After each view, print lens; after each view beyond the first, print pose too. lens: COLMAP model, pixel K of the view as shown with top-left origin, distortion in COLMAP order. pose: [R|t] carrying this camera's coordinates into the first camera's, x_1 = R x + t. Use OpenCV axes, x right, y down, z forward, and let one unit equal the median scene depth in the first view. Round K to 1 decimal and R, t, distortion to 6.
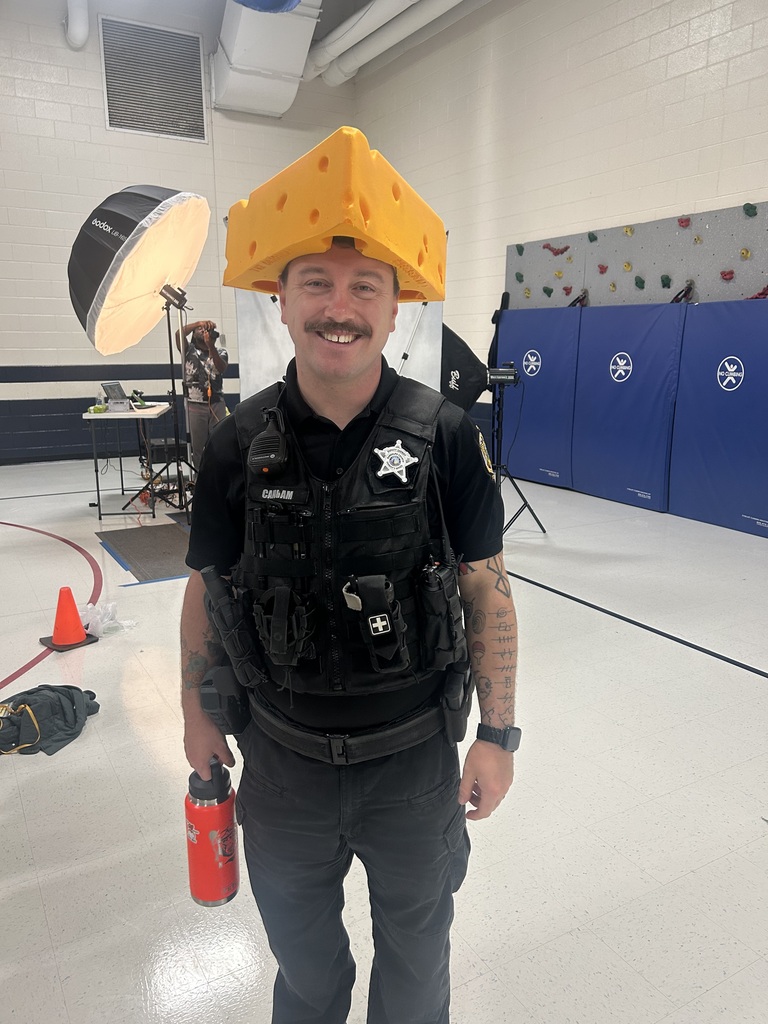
lens RADIAL K [[771.7, 0, 384.0], [0, 771.7, 512.0], [0, 0, 1]] dist [0.000054, -0.002908]
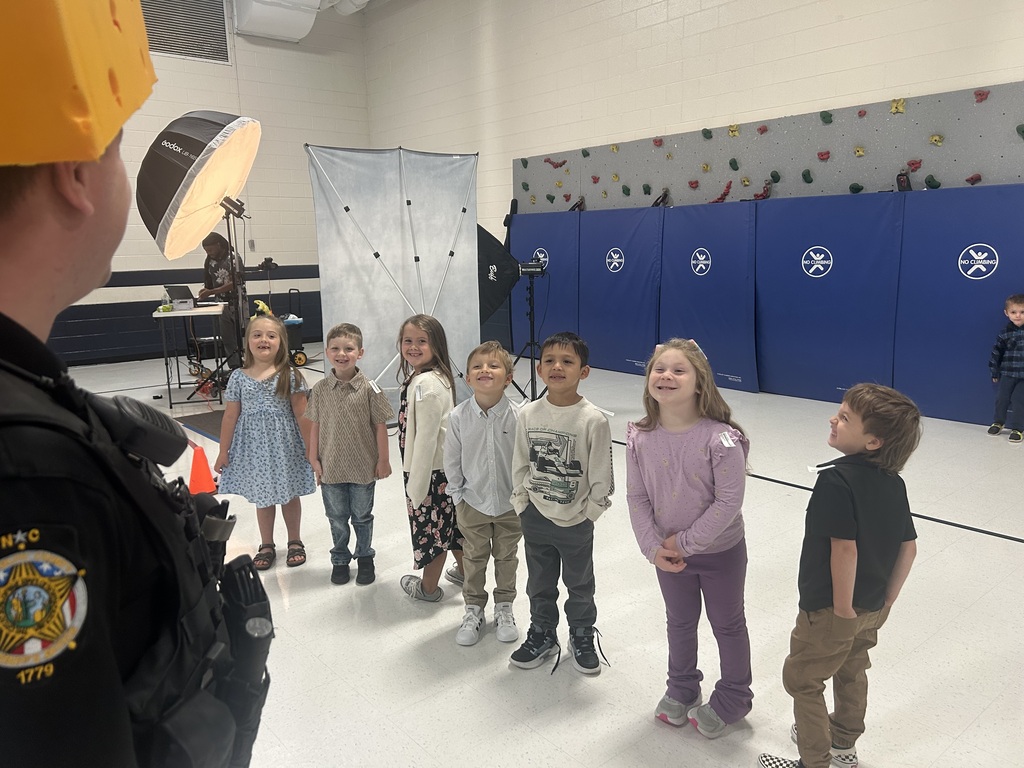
lens RADIAL K [[771.7, 0, 512.0], [0, 771.7, 384.0], [0, 0, 1]] dist [0.000054, -0.002908]
pose [[0.984381, -0.051457, 0.168362, -0.069420], [0.058022, 0.997726, -0.034303, 0.040065], [-0.166214, 0.043536, 0.985128, -0.162575]]
